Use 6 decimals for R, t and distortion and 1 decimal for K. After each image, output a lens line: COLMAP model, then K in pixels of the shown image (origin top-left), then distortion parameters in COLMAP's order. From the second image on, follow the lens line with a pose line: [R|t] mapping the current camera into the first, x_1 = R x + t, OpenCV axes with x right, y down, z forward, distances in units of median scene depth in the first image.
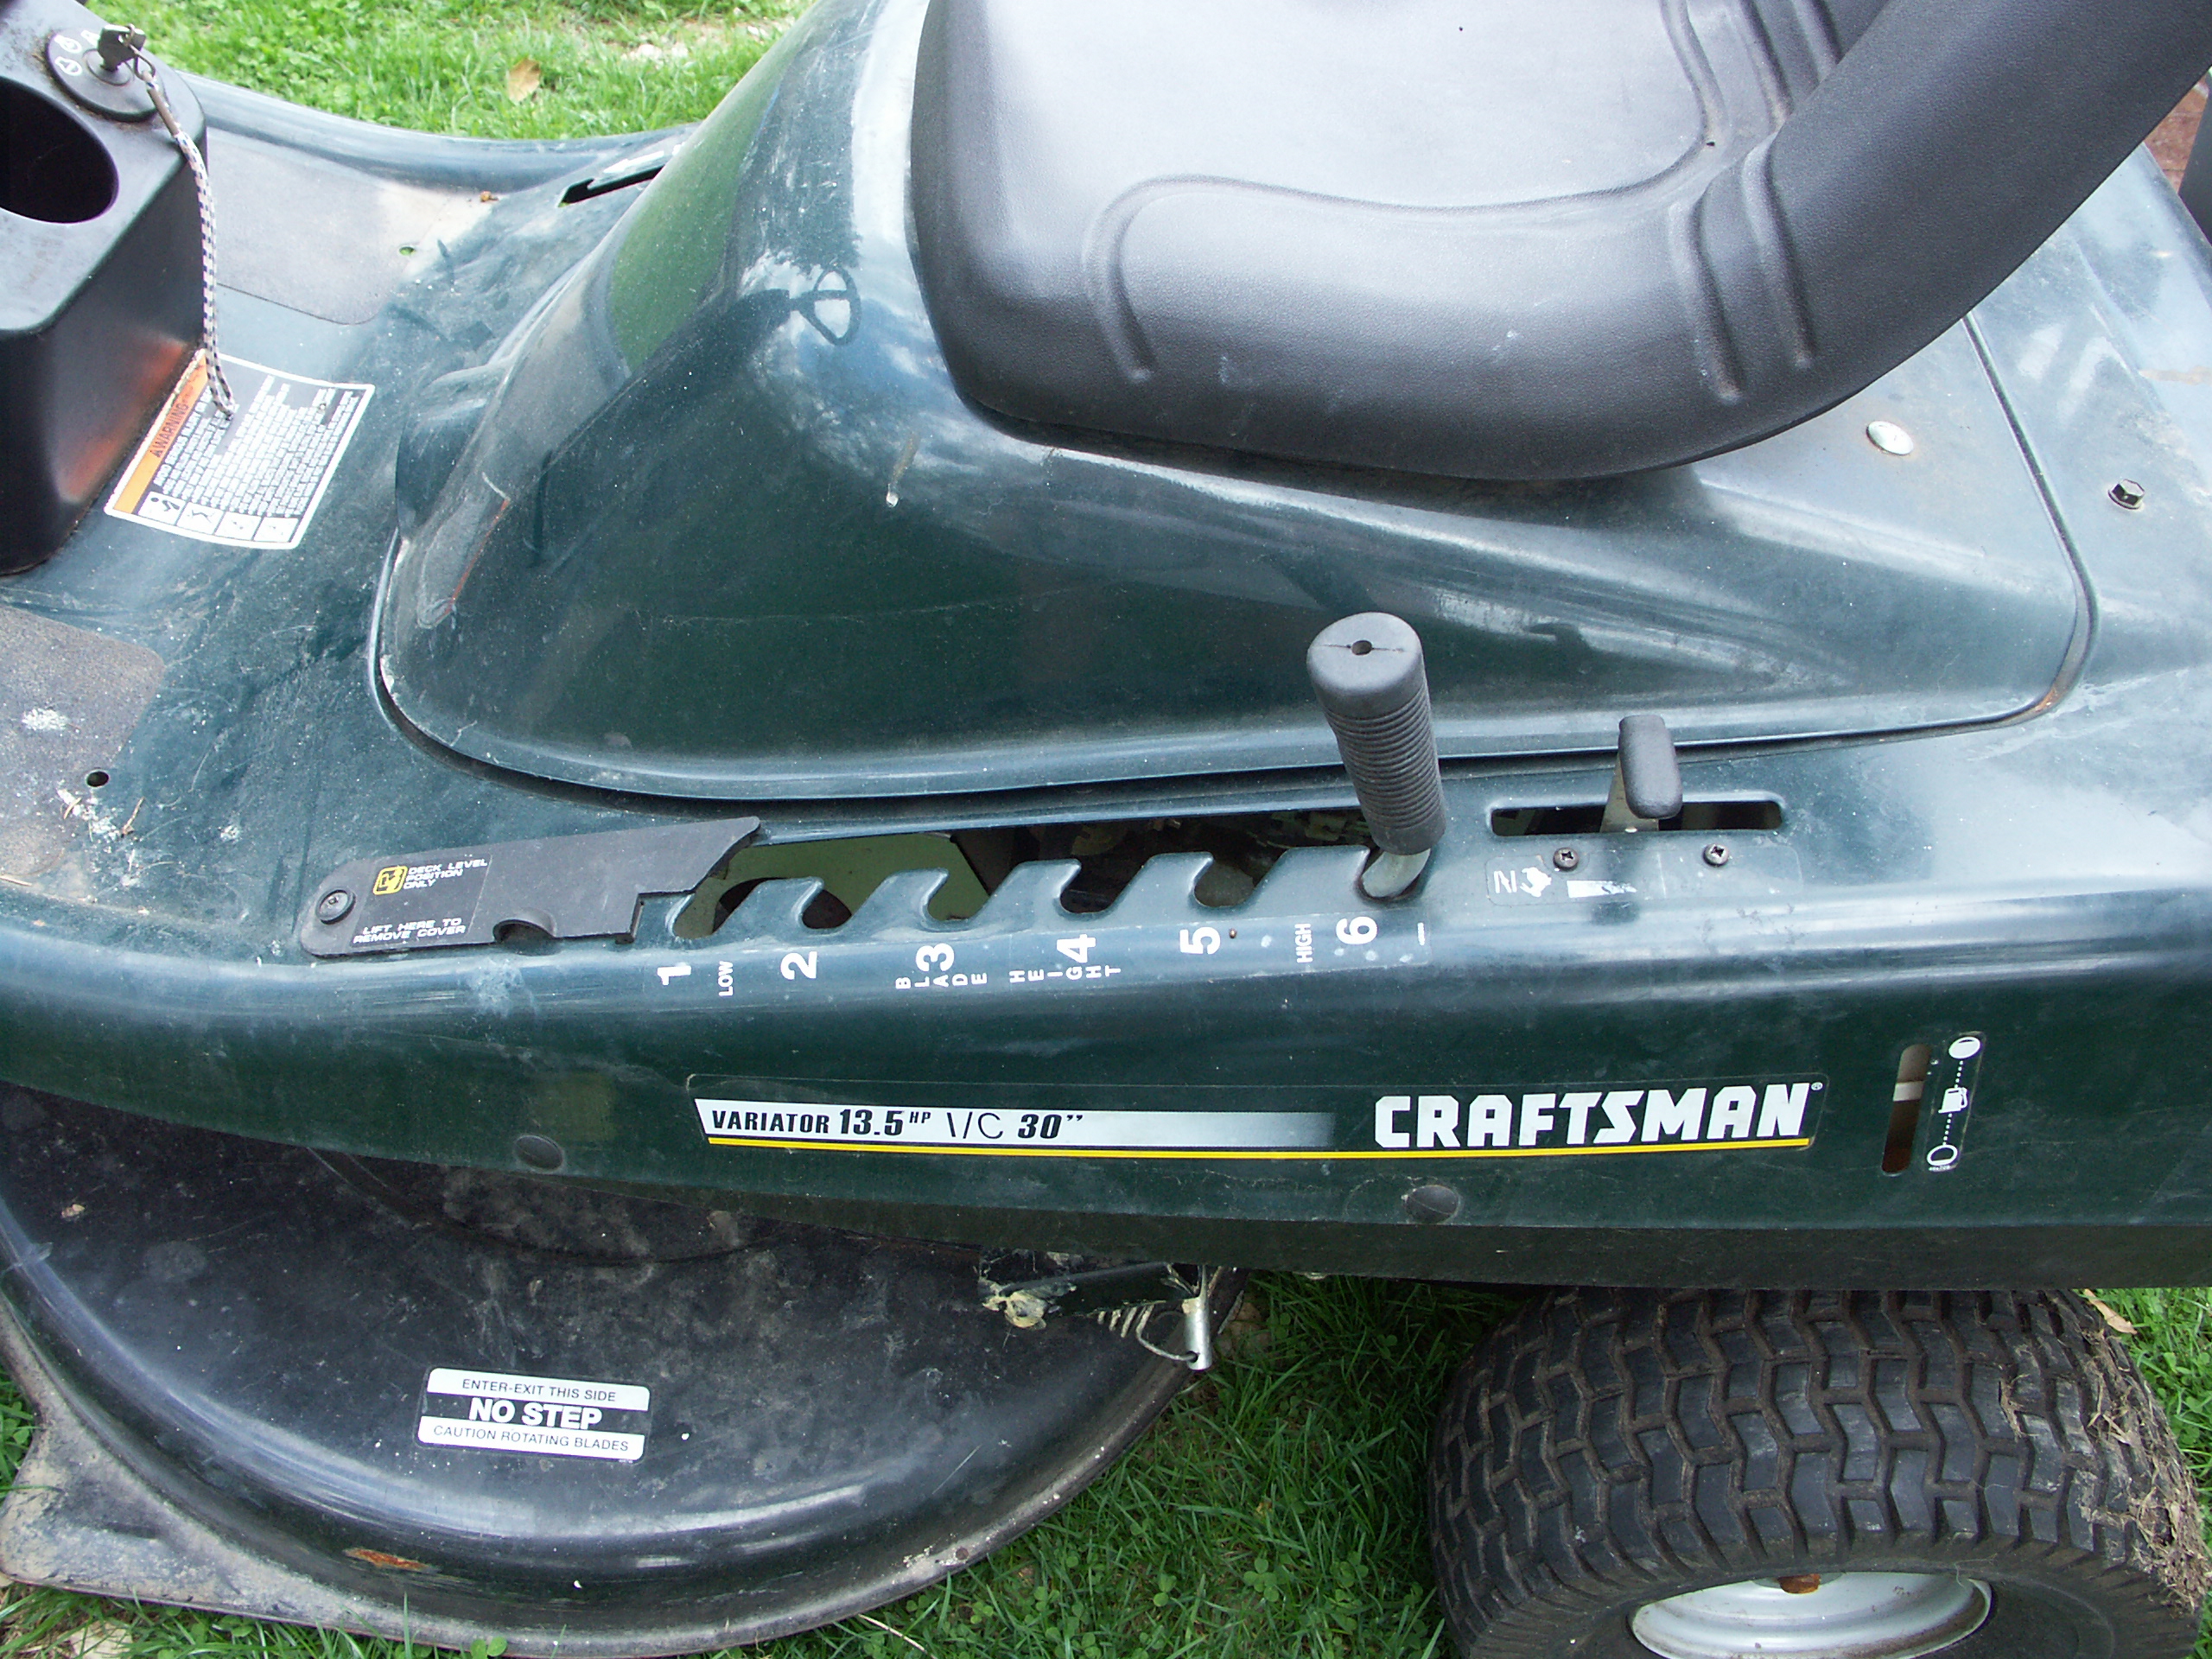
lens RADIAL K [[1837.2, 0, 1106.0], [0, 1837.2, 829.5], [0, 0, 1]] dist [-0.182328, 0.154421]
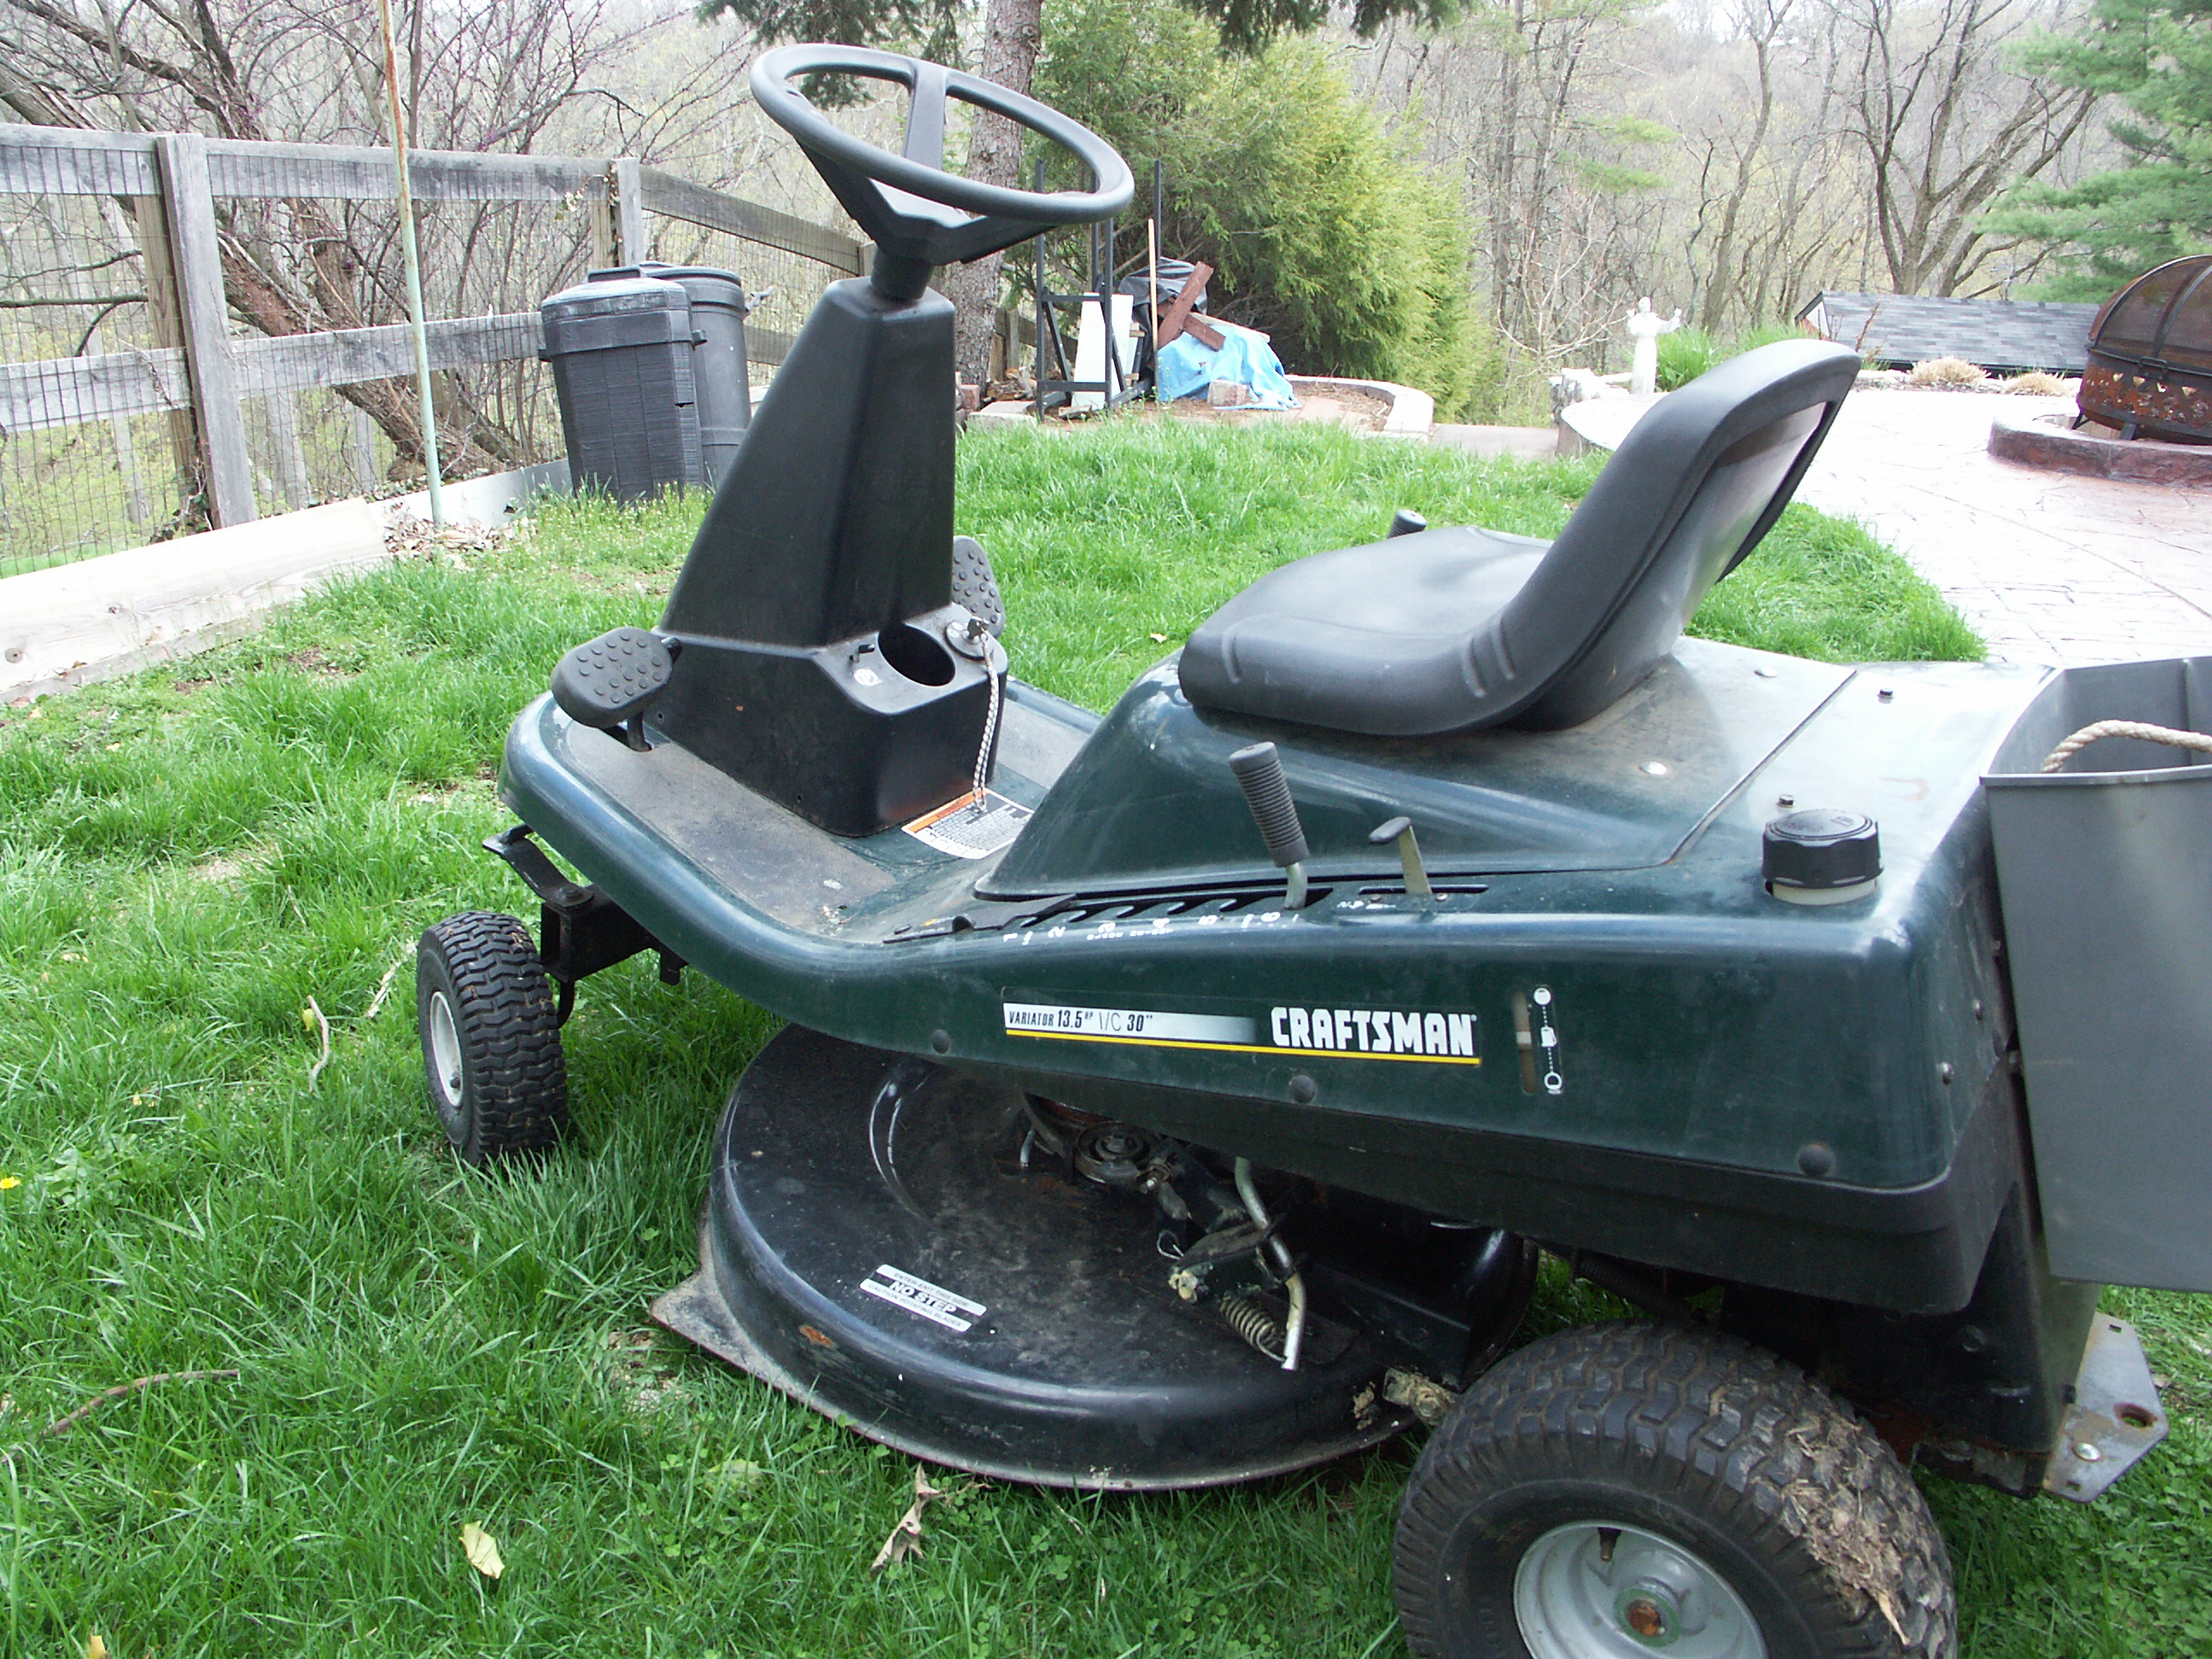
lens RADIAL K [[1837.2, 0, 1106.0], [0, 1837.2, 829.5], [0, 0, 1]] dist [-0.182328, 0.154421]
pose [[0.853448, 0.066466, -0.516922, 1.009068], [-0.309743, 0.862352, -0.400510, 0.830768], [0.419148, 0.501927, 0.756560, -0.691063]]
